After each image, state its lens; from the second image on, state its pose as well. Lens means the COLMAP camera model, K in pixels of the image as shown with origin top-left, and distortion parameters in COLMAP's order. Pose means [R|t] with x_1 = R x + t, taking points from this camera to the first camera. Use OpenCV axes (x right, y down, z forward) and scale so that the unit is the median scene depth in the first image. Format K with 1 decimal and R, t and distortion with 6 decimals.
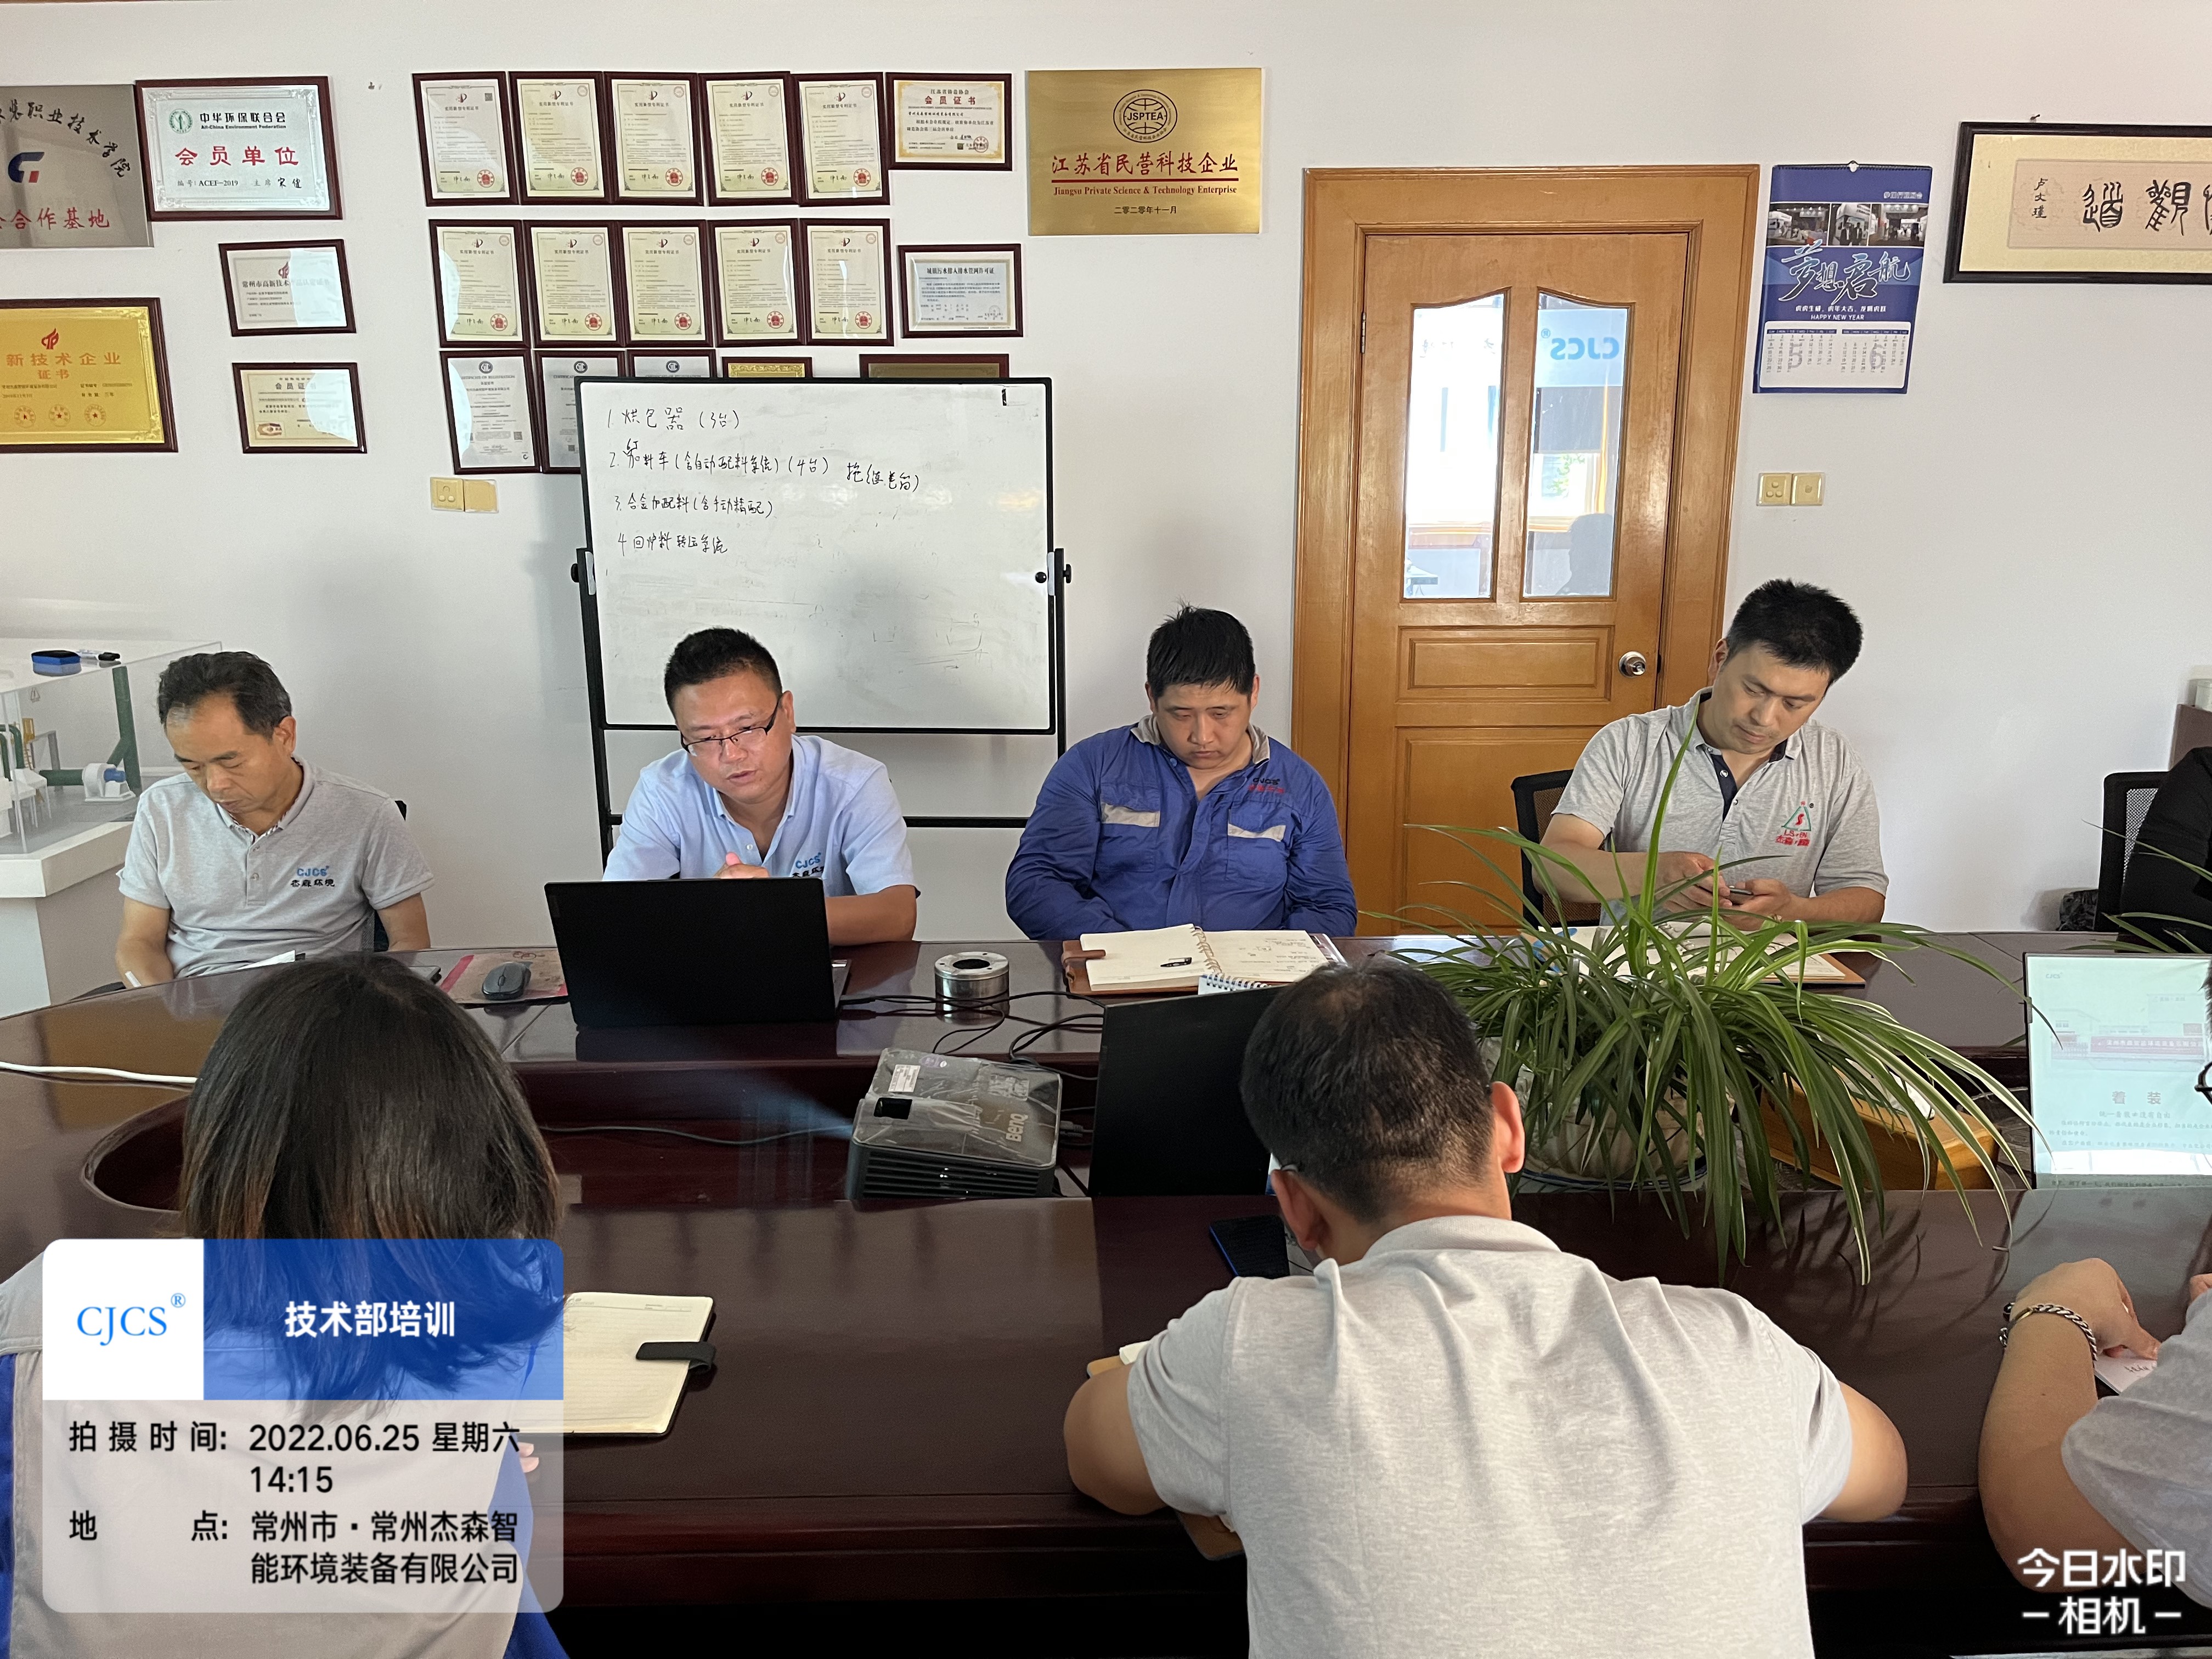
lens RADIAL K [[1660.0, 0, 1128.2], [0, 1660.0, 794.5], [0, 0, 1]] dist [0.049071, -0.061889]
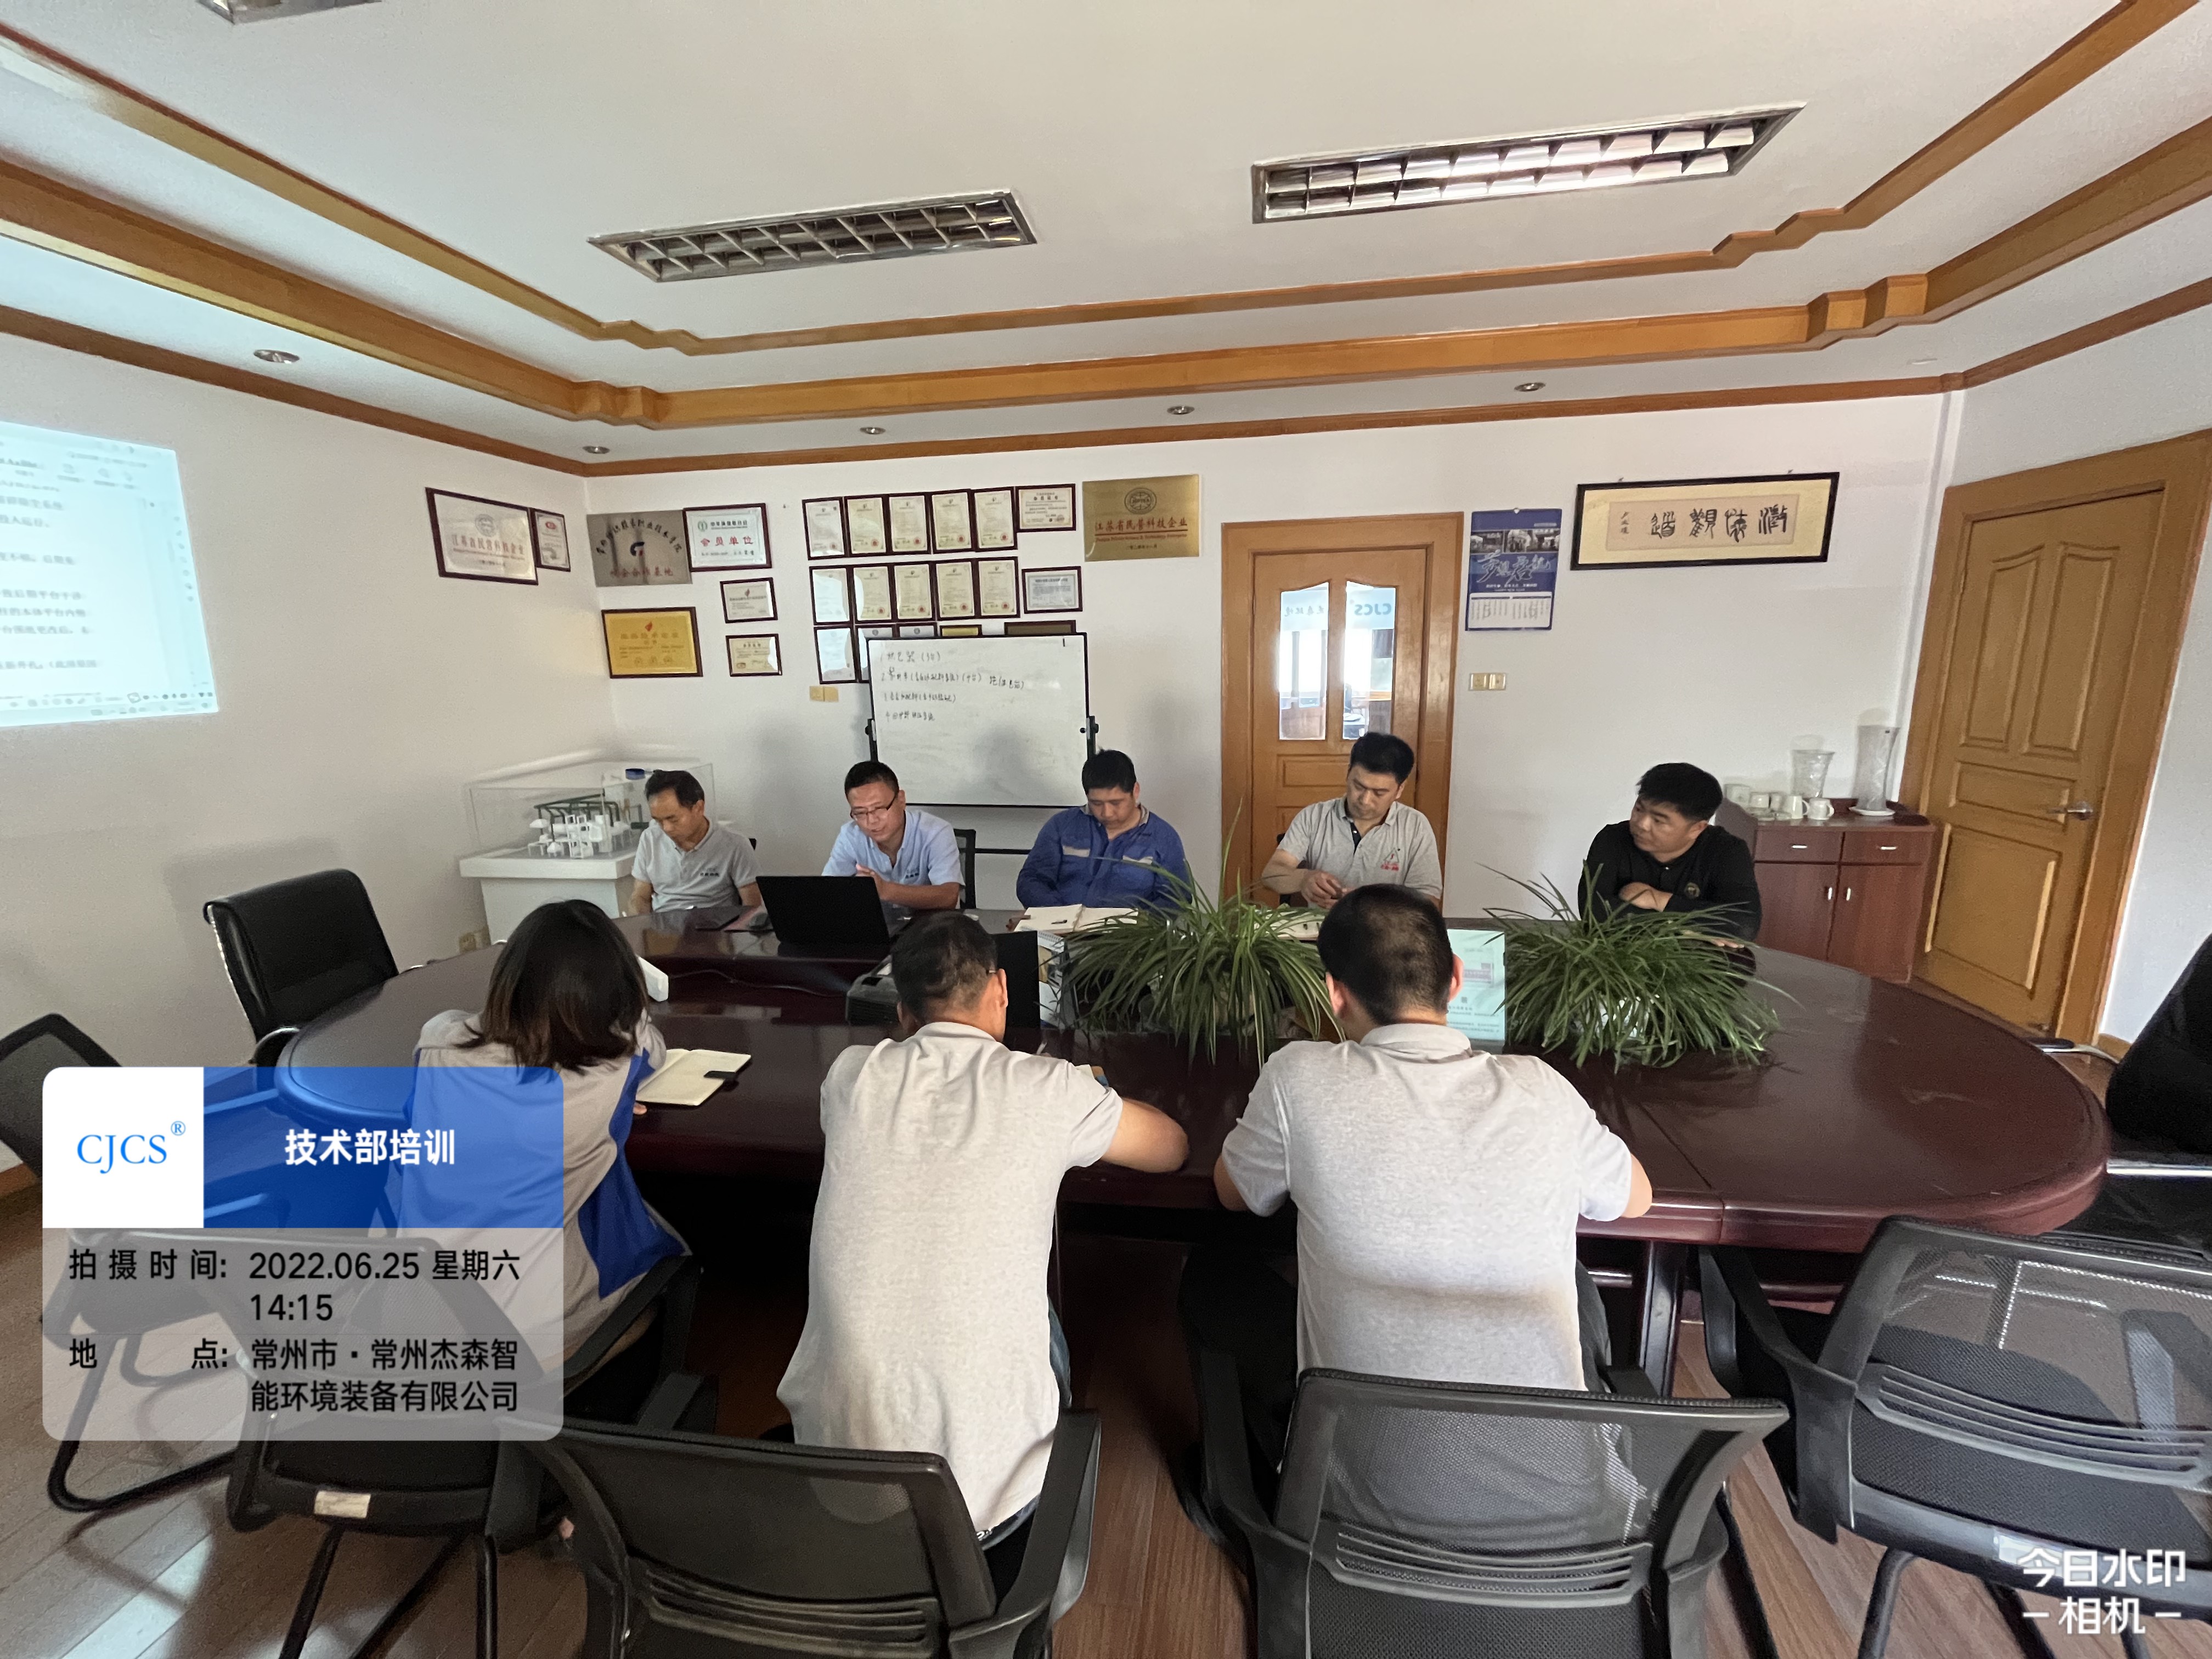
lens RADIAL K [[885.1, 0, 1106.6], [0, 885.1, 826.3], [0, 0, 1]] dist [-0.002958, -0.000711]
pose [[0.985364, 0.013112, -0.169956, 0.154568], [-0.015780, 0.999772, -0.014356, -0.001275], [0.169729, 0.016828, 0.985347, -0.042698]]
